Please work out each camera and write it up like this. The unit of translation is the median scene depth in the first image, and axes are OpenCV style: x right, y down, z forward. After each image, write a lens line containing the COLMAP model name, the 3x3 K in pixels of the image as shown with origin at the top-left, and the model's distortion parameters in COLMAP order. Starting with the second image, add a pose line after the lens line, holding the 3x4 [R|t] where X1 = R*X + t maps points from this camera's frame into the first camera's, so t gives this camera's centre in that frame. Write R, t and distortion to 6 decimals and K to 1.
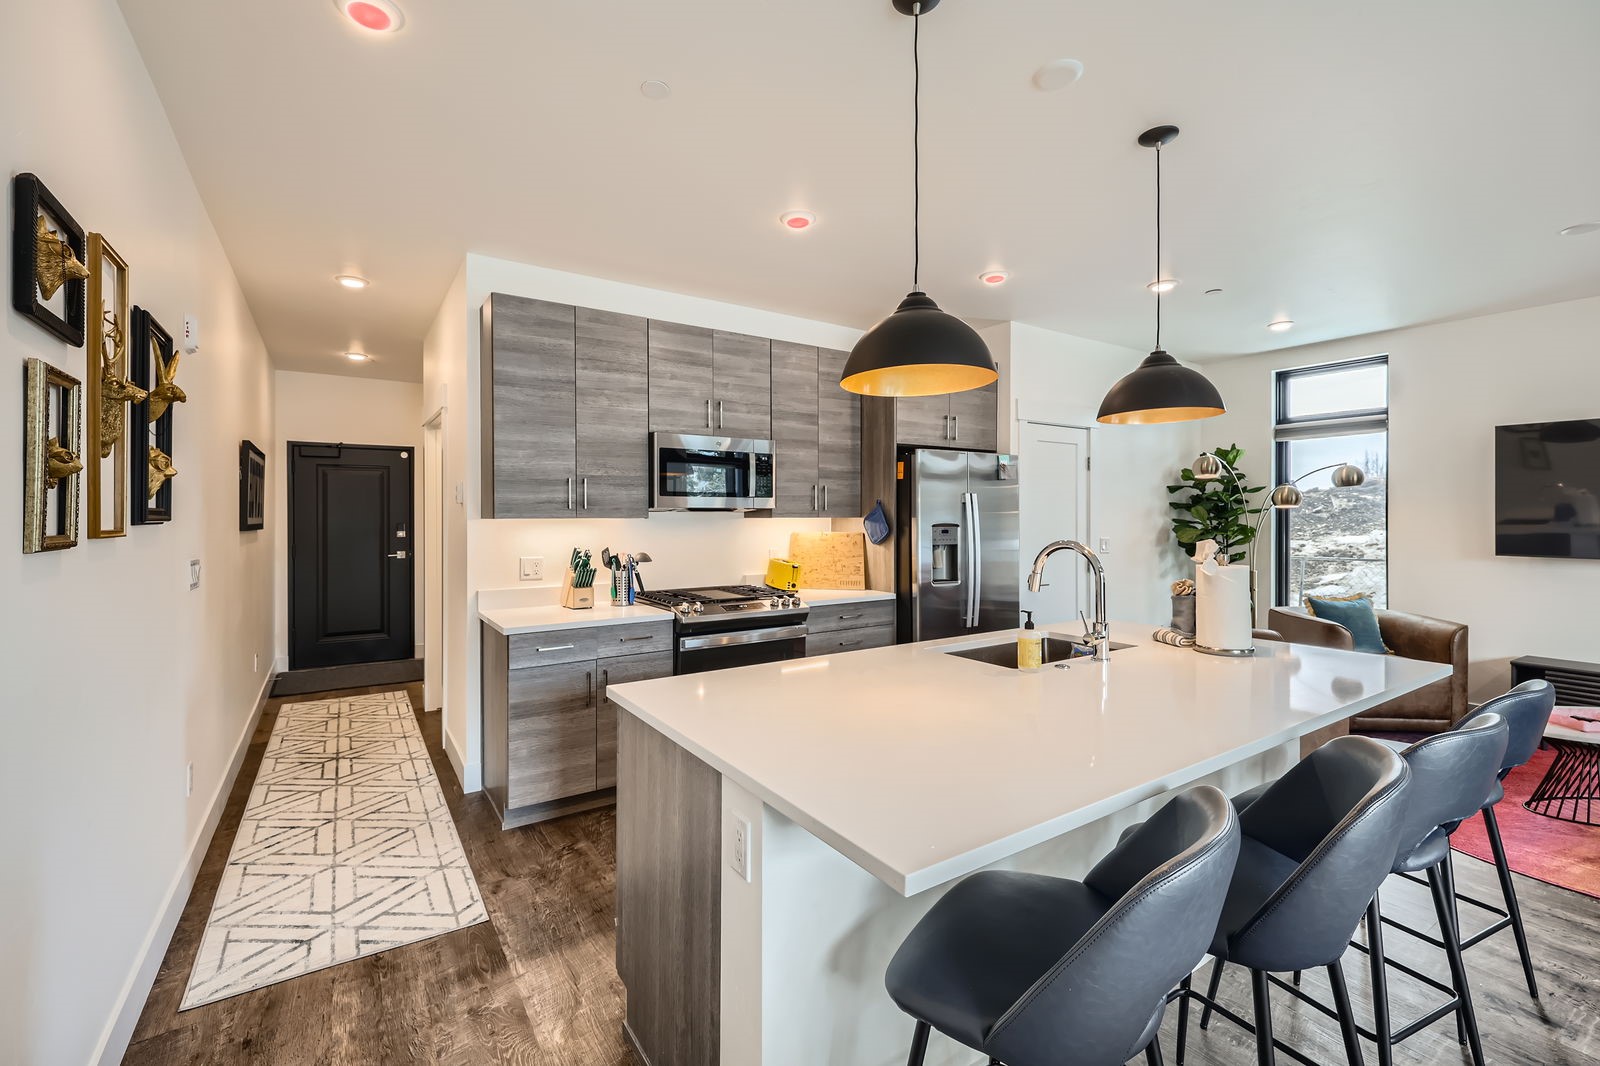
lens RADIAL K [[686.9, 0, 794.6], [0, 686.9, 528.9], [0, 0, 1]] dist [0.009534, -0.000042]
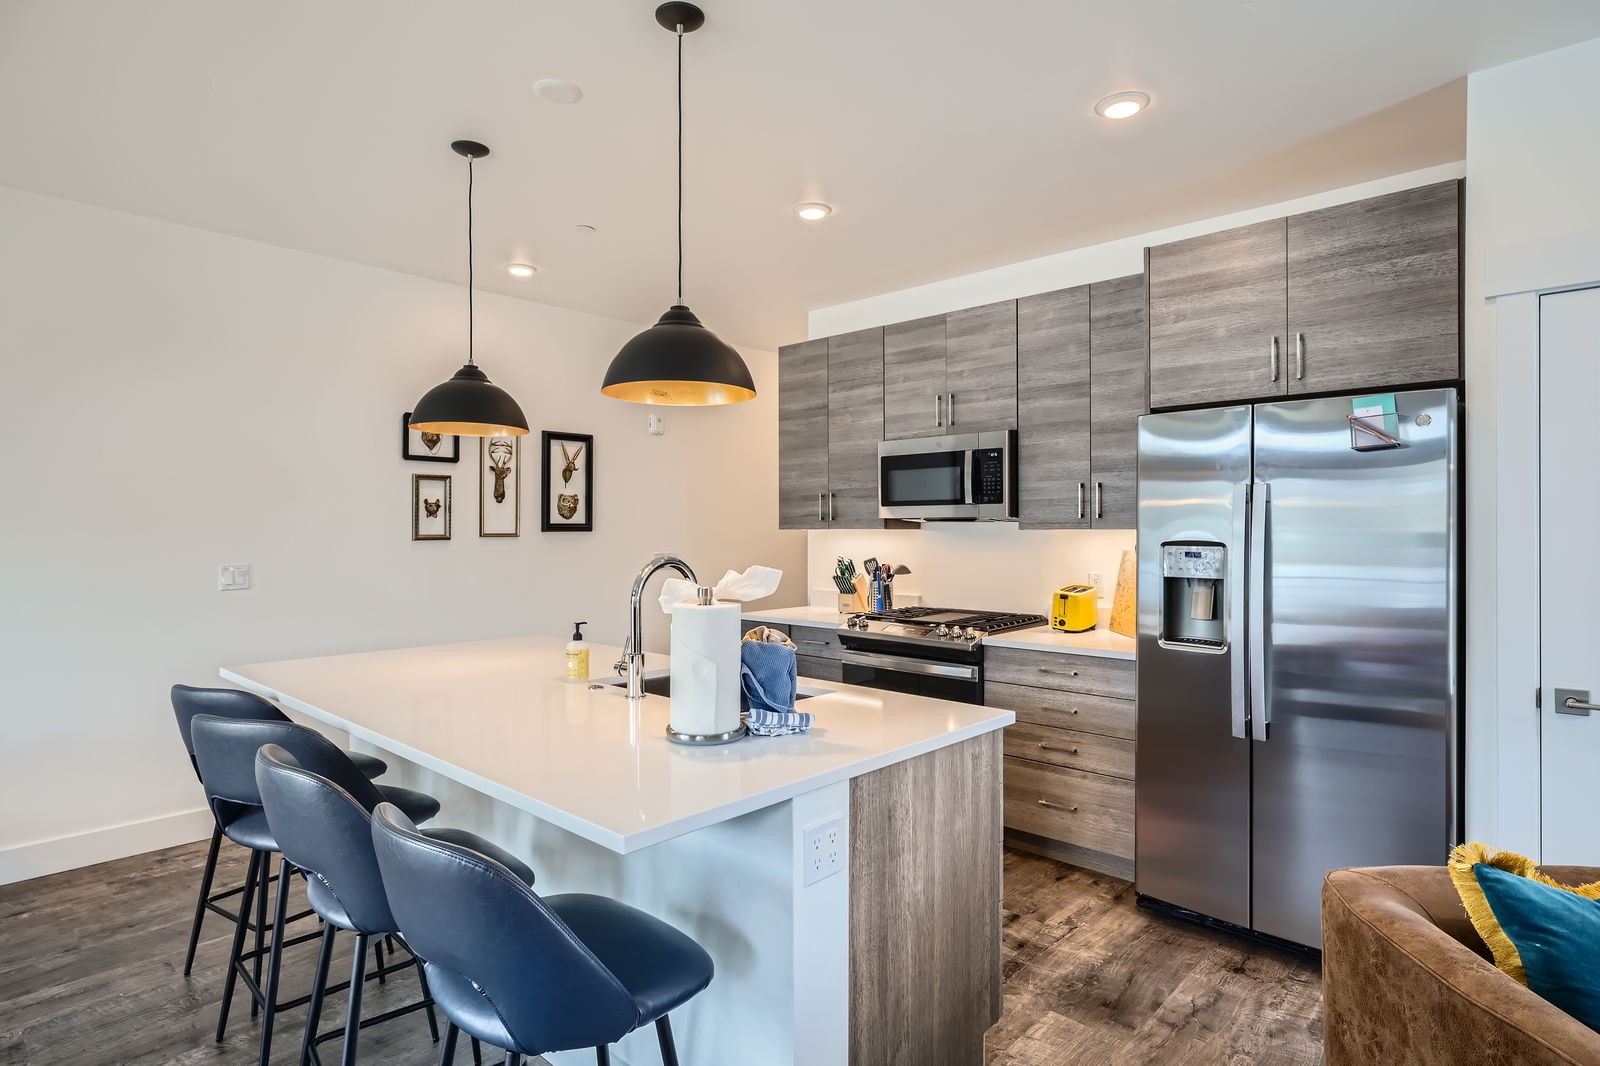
lens RADIAL K [[851.4, 0, 800.0], [0, 851.4, 533.0], [0, 0, 1]] dist [0.002014, 0.001303]
pose [[0.233194, 0.009015, -0.972388, 0.906657], [-0.012854, 0.999898, 0.006187, -0.015288], [0.972345, 0.011057, 0.233286, 0.577810]]
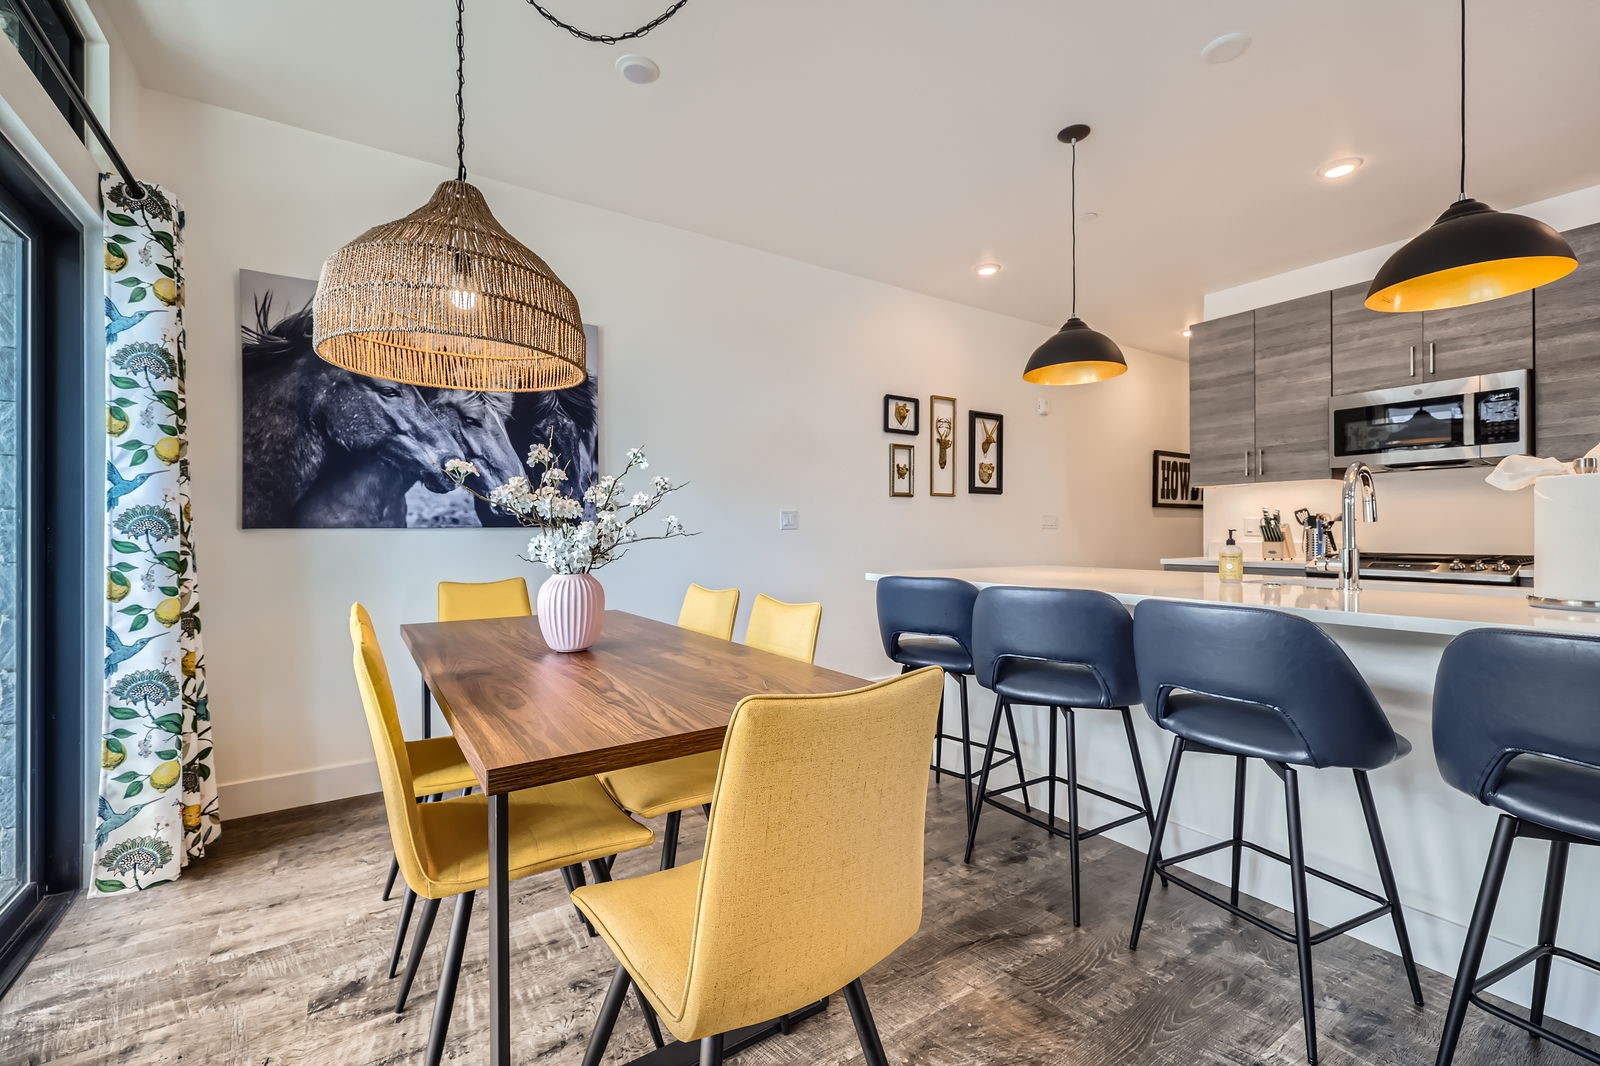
lens RADIAL K [[670.5, 0, 789.5], [0, 670.5, 530.8], [0, 0, 1]] dist [0.002968, -0.000305]
pose [[-0.011999, 0.000557, -0.999928, 0.799957], [-0.009311, 0.999956, 0.000669, 0.069199], [0.999885, 0.009318, -0.011993, 0.171894]]
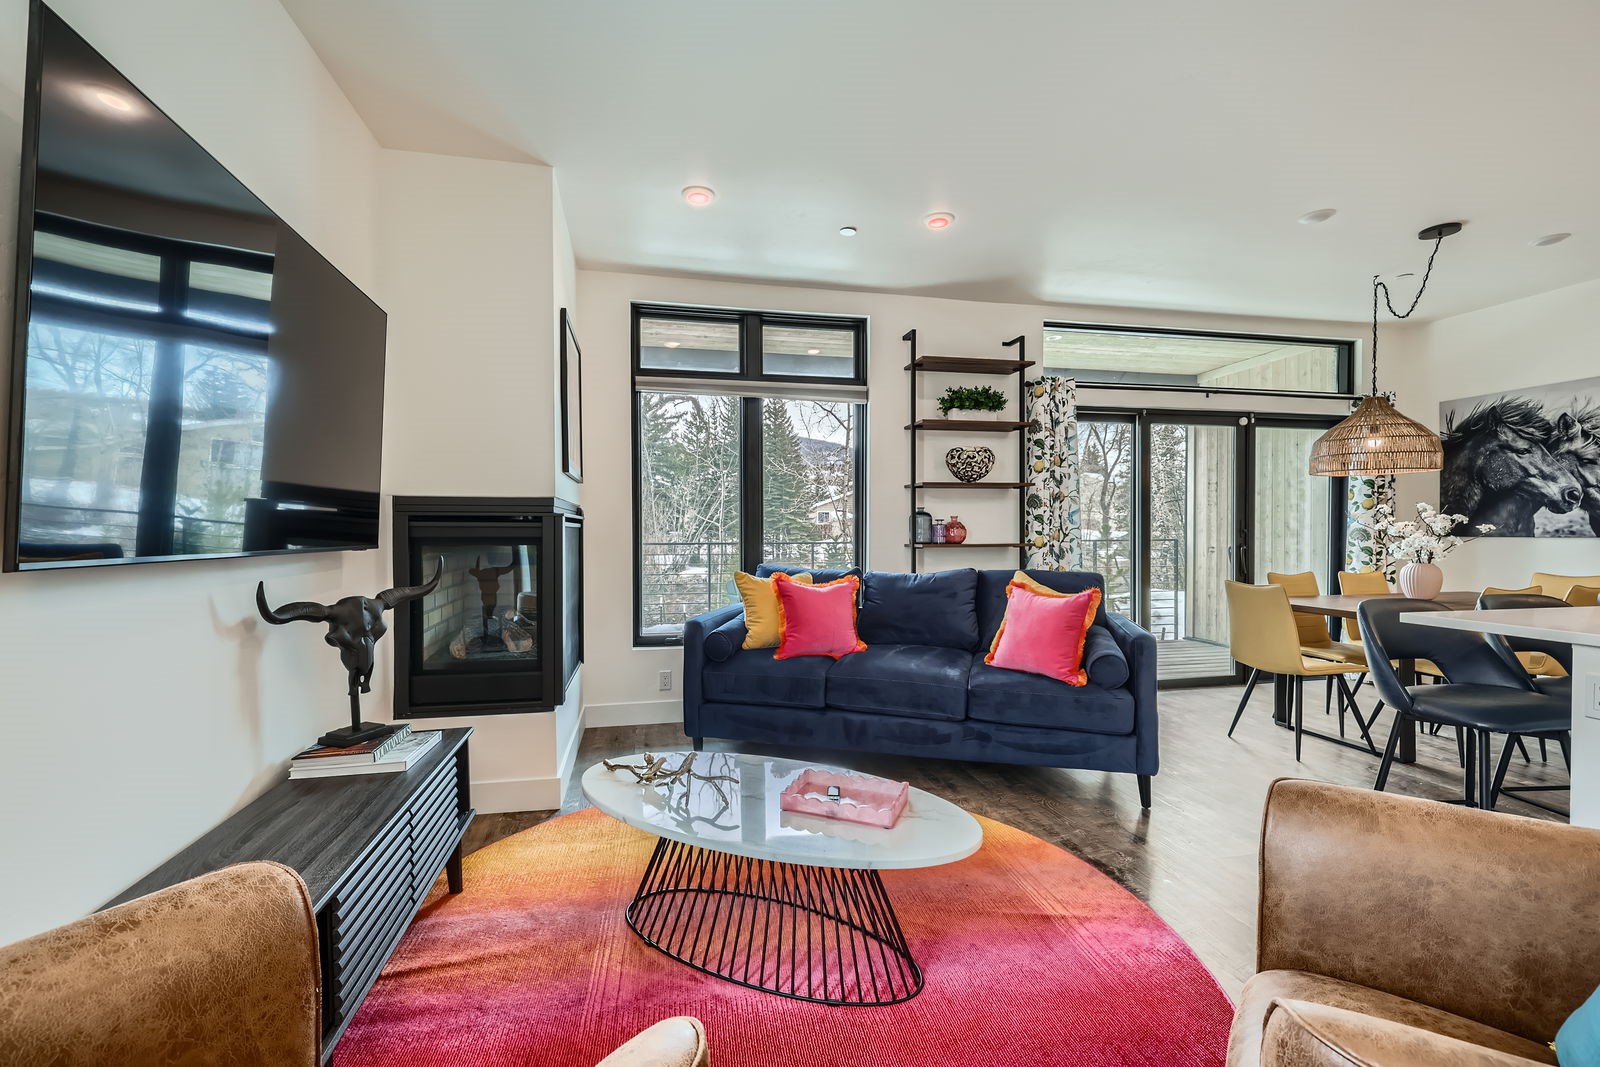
lens RADIAL K [[686.9, 0, 794.6], [0, 686.9, 529.4], [0, 0, 1]] dist [0.009534, -0.000042]
pose [[-0.933788, 0.003406, 0.357810, 0.821982], [0.009354, 0.999845, 0.014894, 0.026702], [-0.357704, 0.017255, -0.933676, 1.328696]]
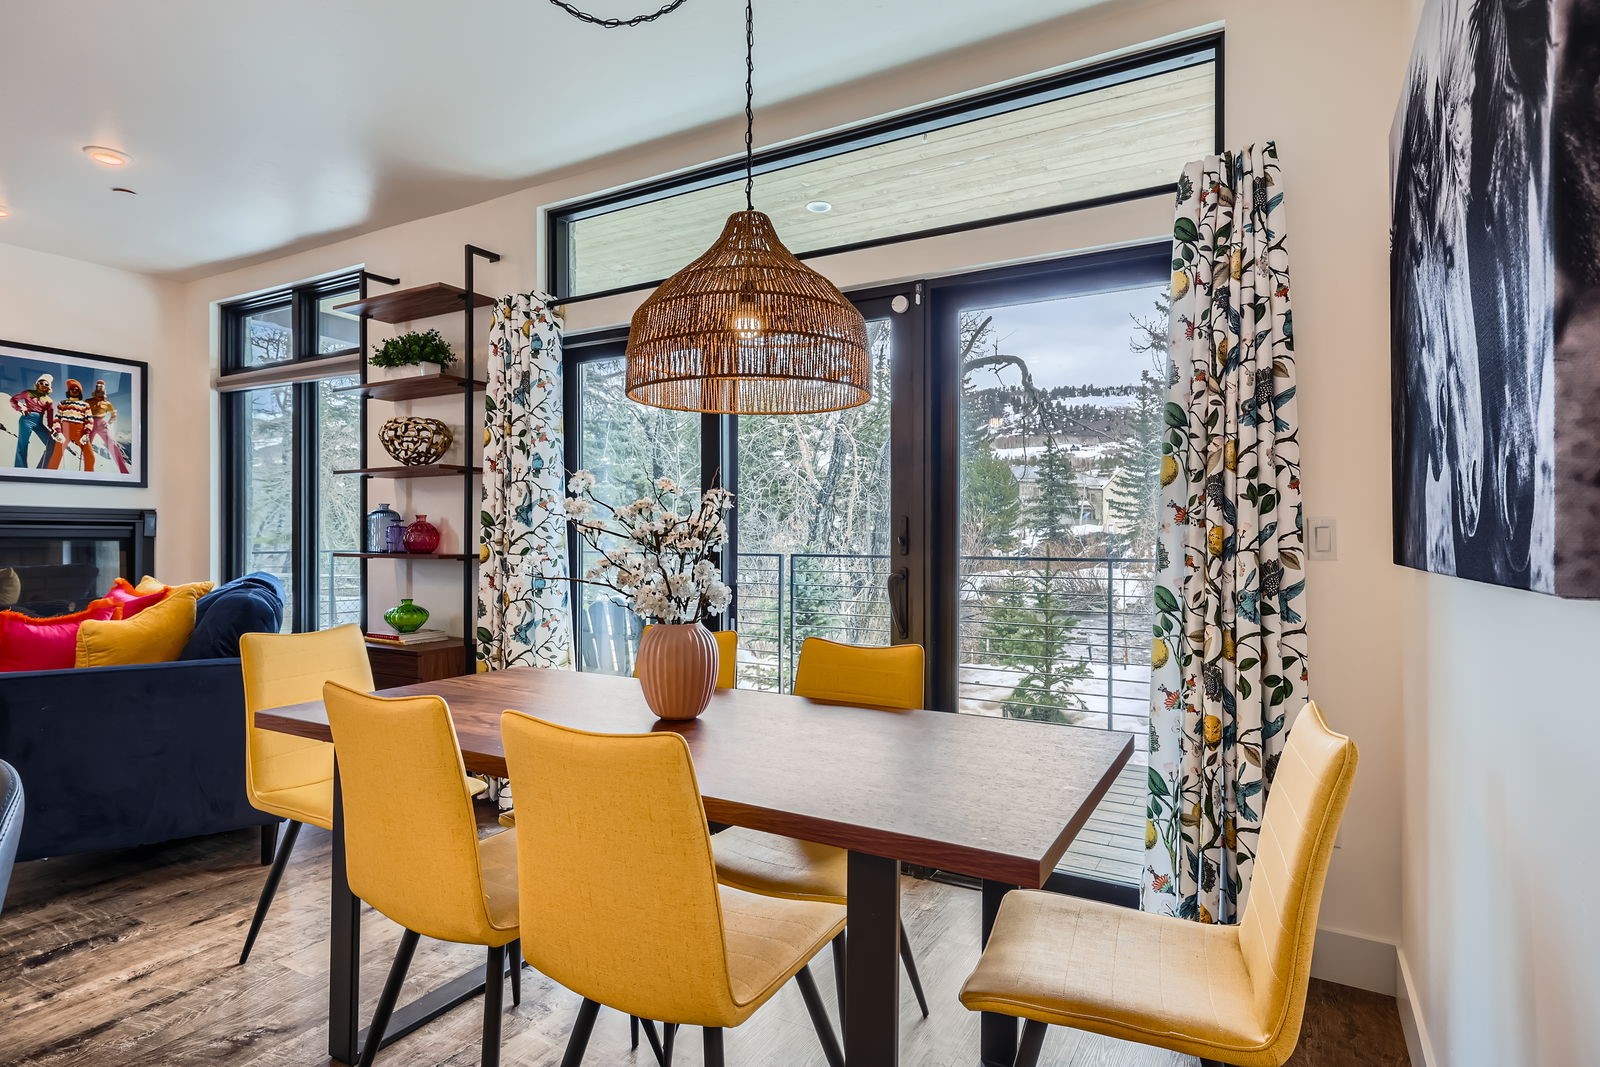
lens RADIAL K [[851.4, 0, 800.0], [0, 851.4, 533.5], [0, 0, 1]] dist [0.002014, 0.001303]
pose [[-0.450707, 0.001885, 0.892670, -0.177451], [0.009557, 0.999951, 0.002714, 0.049352], [-0.892621, 0.009754, -0.450703, 0.168722]]
